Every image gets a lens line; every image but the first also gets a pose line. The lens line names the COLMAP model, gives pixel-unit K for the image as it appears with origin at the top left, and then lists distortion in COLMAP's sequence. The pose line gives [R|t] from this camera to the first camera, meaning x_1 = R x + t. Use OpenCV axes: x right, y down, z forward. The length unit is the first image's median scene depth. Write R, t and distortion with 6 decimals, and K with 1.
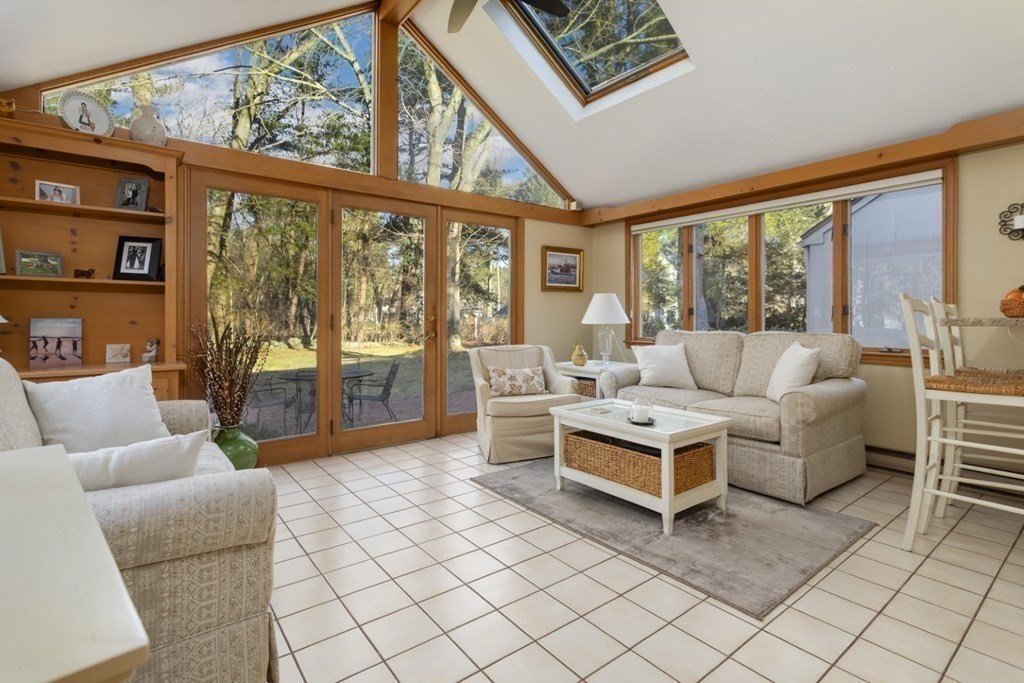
lens RADIAL K [[485.6, 0, 528.9], [0, 485.6, 317.2], [0, 0, 1]] dist [-0.003328, 0.001337]
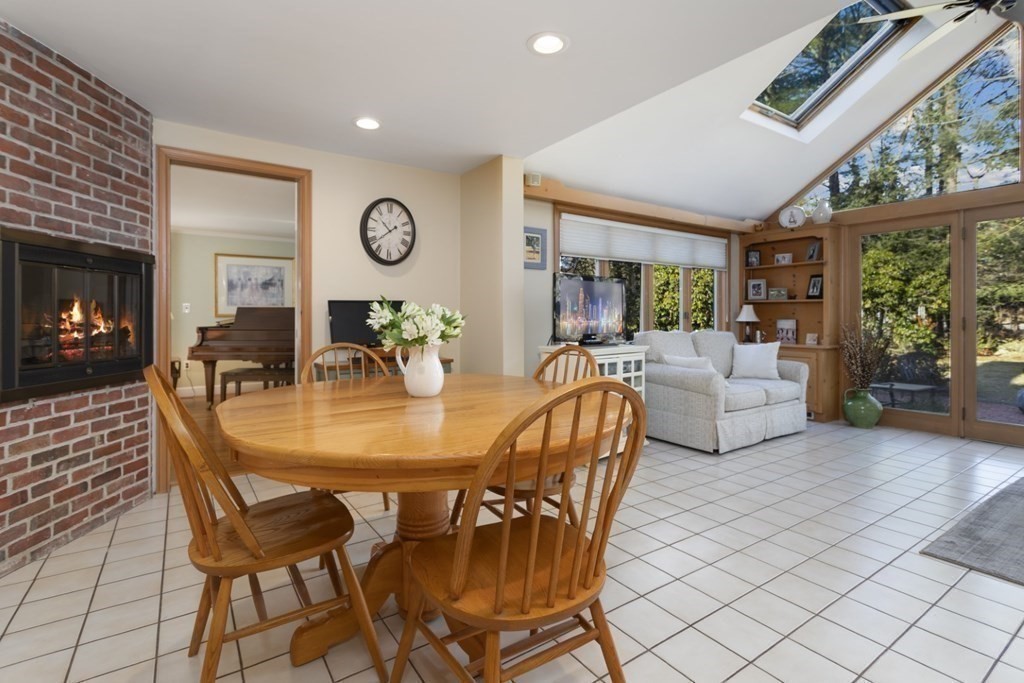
lens RADIAL K [[485.6, 0, 514.1], [0, 485.6, 311.8], [0, 0, 1]] dist [-0.003328, 0.001337]
pose [[-0.047459, -0.012272, -0.998798, 1.077374], [-0.007836, 0.999898, -0.011913, 0.003026], [0.998842, 0.007261, -0.047550, -0.044030]]
